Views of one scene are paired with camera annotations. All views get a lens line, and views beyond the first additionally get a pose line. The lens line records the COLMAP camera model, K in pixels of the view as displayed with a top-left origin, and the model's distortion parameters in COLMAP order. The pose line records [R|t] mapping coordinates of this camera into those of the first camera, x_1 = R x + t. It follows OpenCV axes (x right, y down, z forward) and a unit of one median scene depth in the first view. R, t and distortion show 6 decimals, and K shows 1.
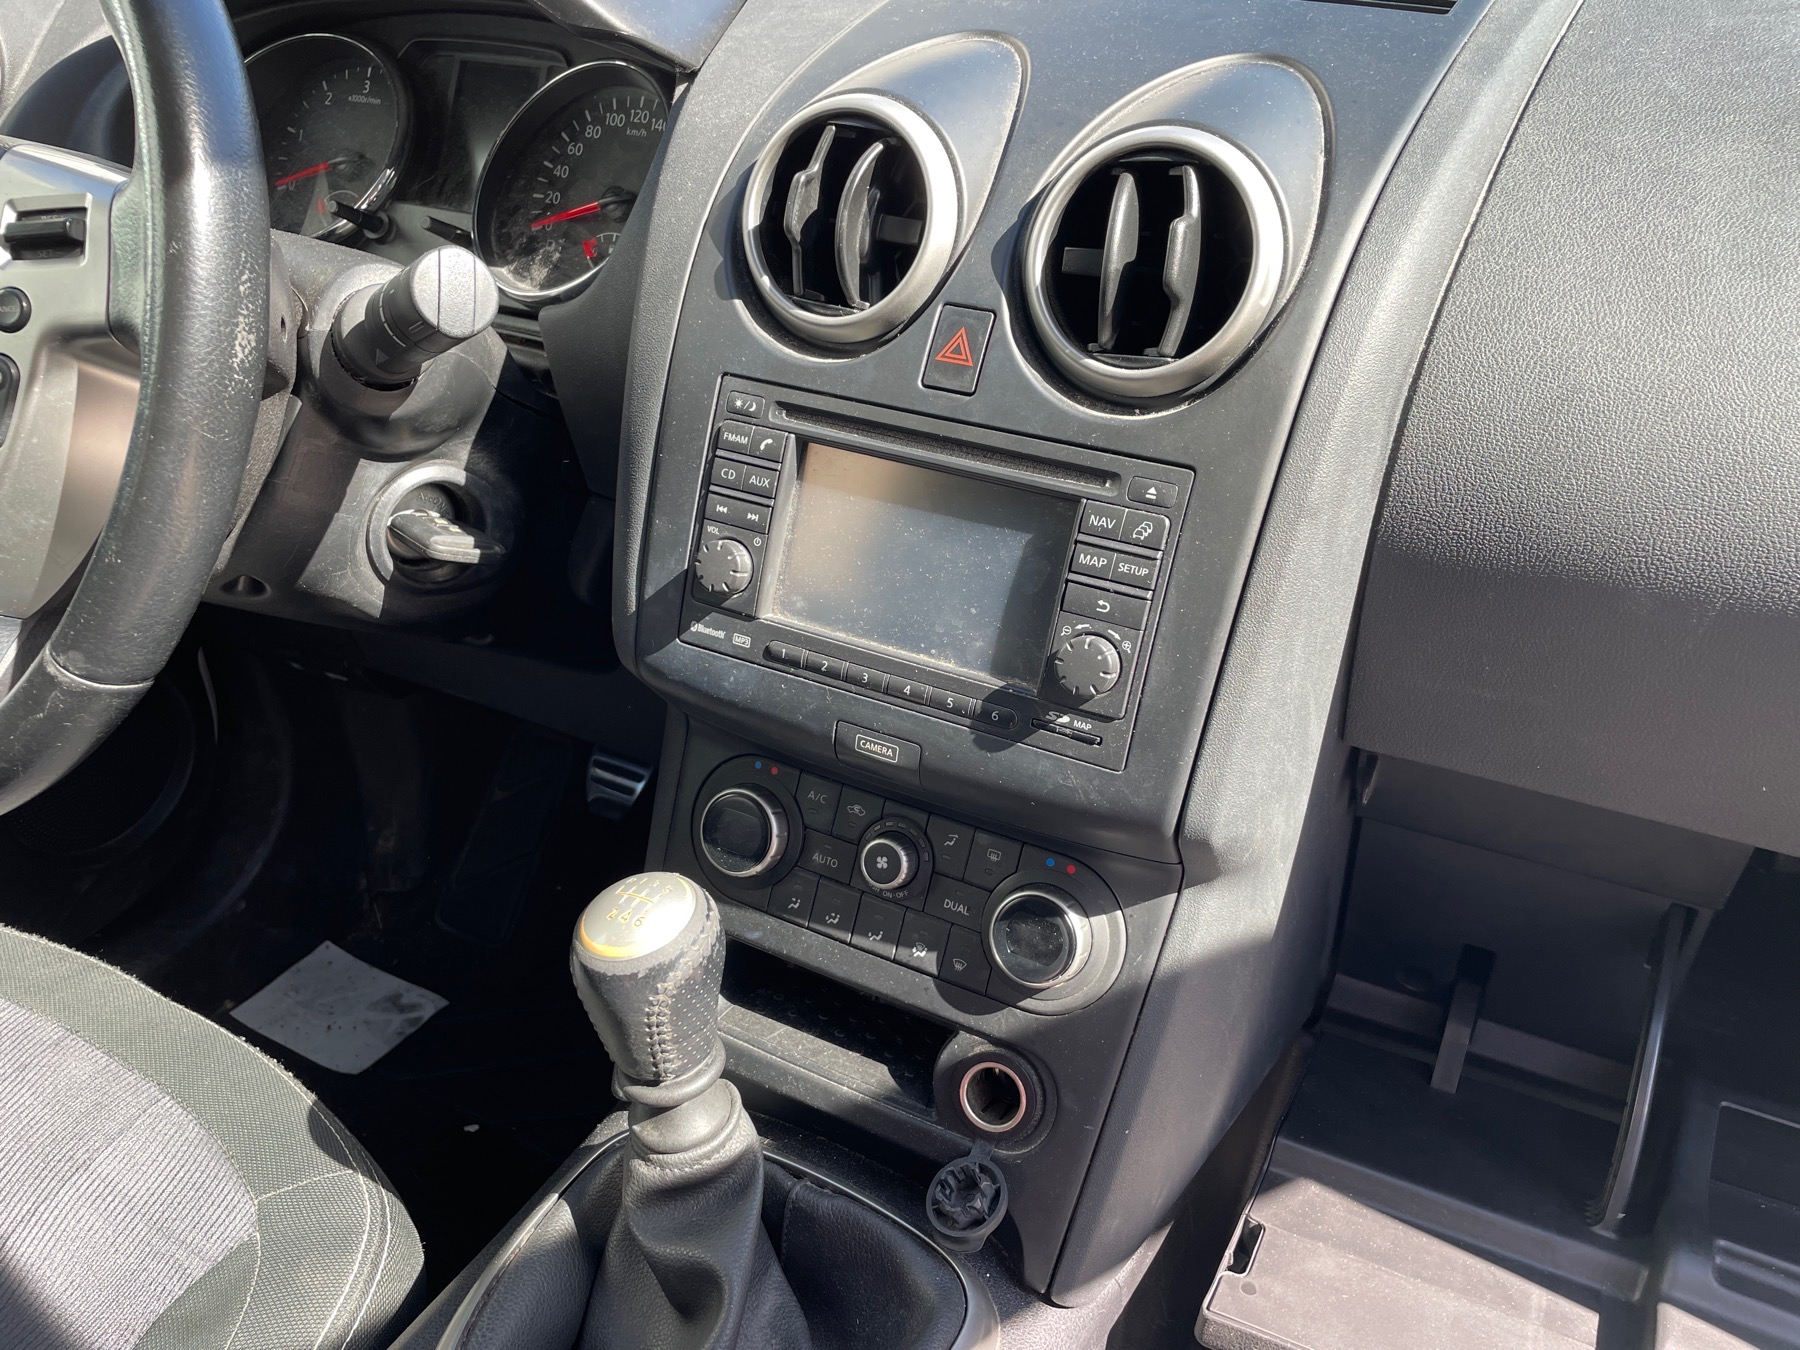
lens RADIAL K [[1366.7, 0, 900.1], [0, 1366.7, 674.1], [0, 0, 1]] dist [0.014200, -0.047705]
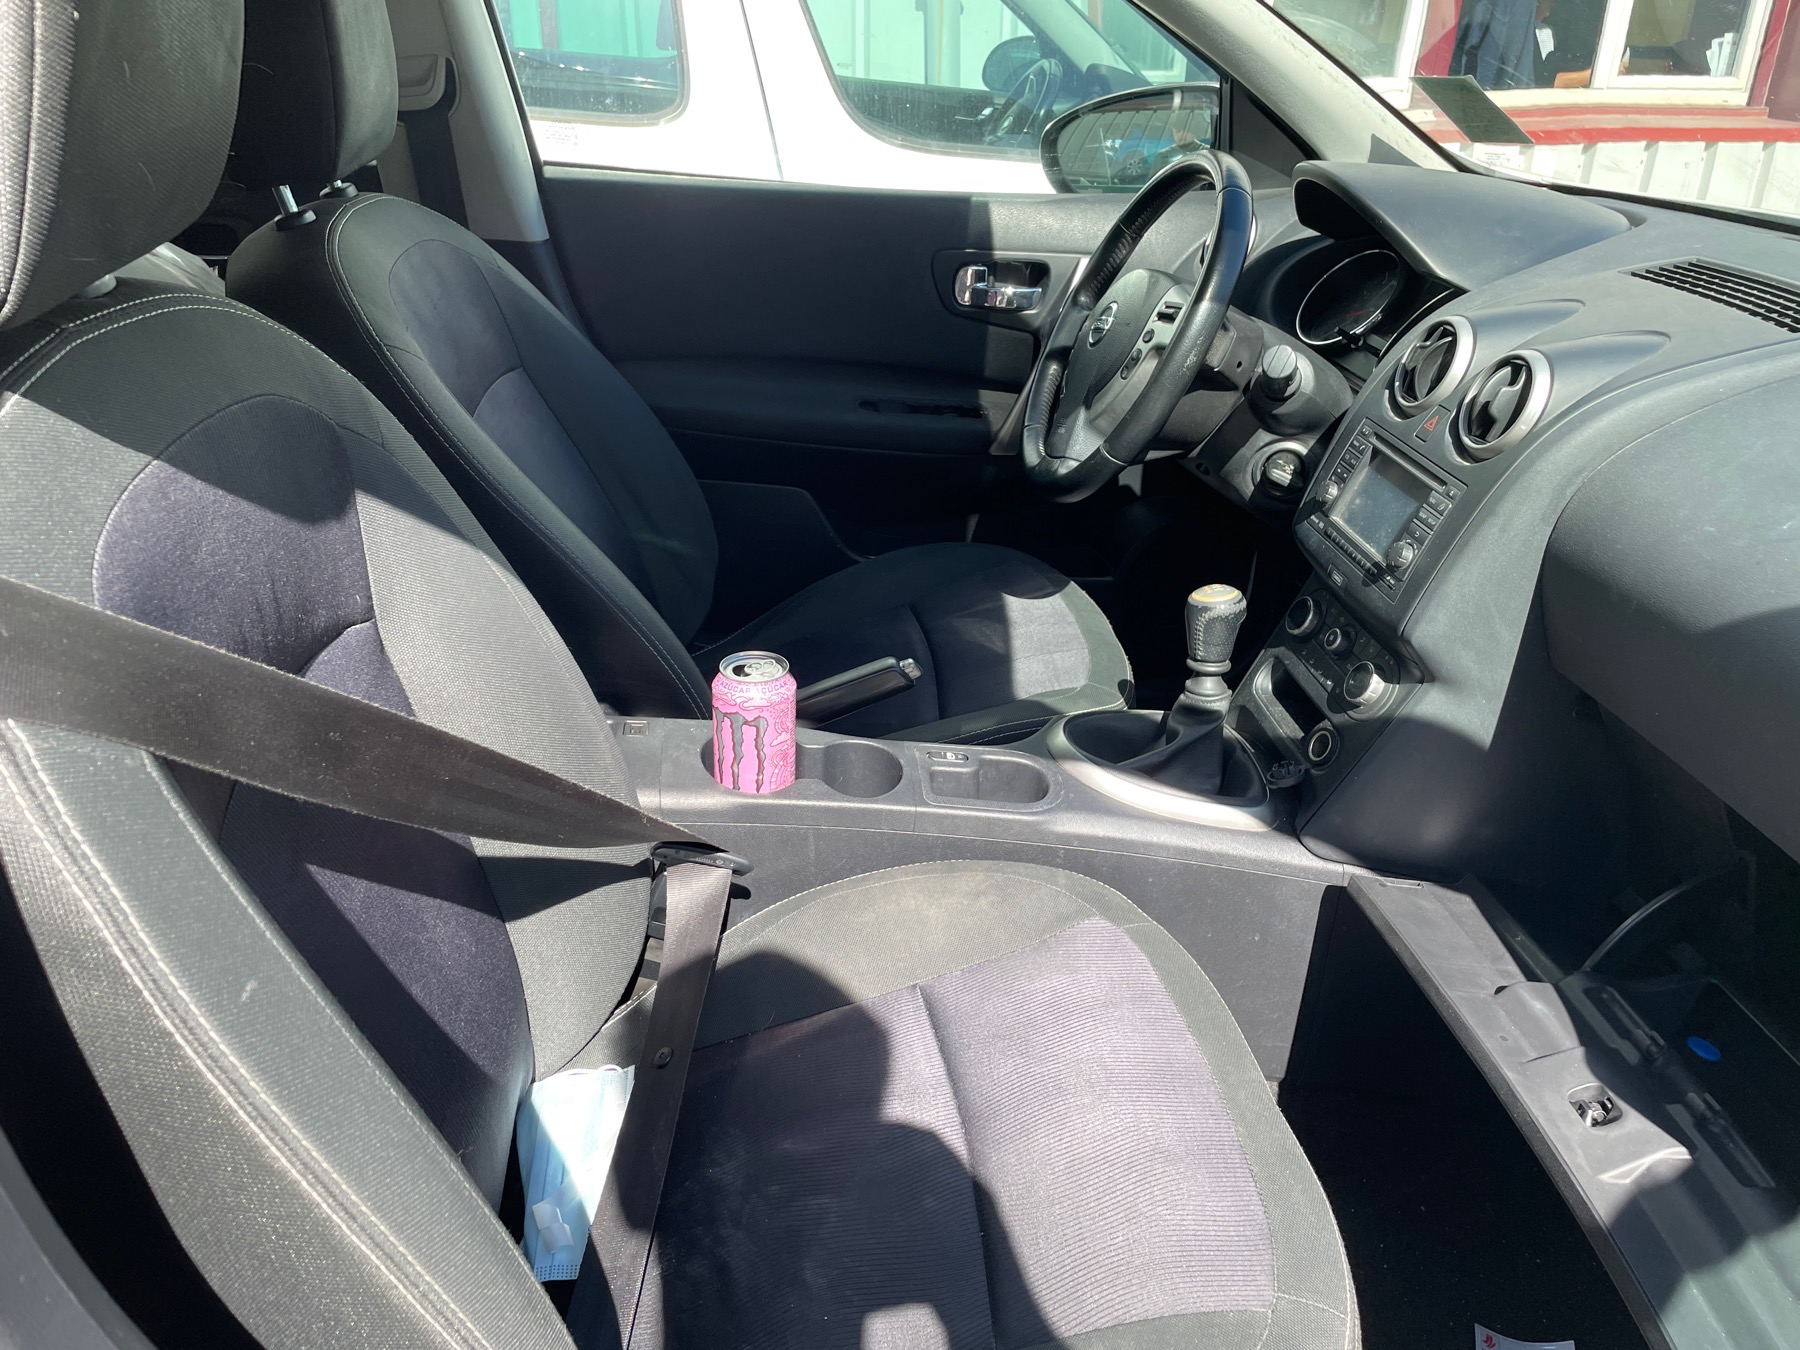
lens RADIAL K [[1366.7, 0, 899.8], [0, 1366.7, 675.7], [0, 0, 1]] dist [0.014200, -0.047705]
pose [[0.547259, 0.357489, -0.756775, 1.353666], [-0.424904, 0.897674, 0.116780, 0.240240], [0.721085, 0.257648, 0.643159, -0.959292]]
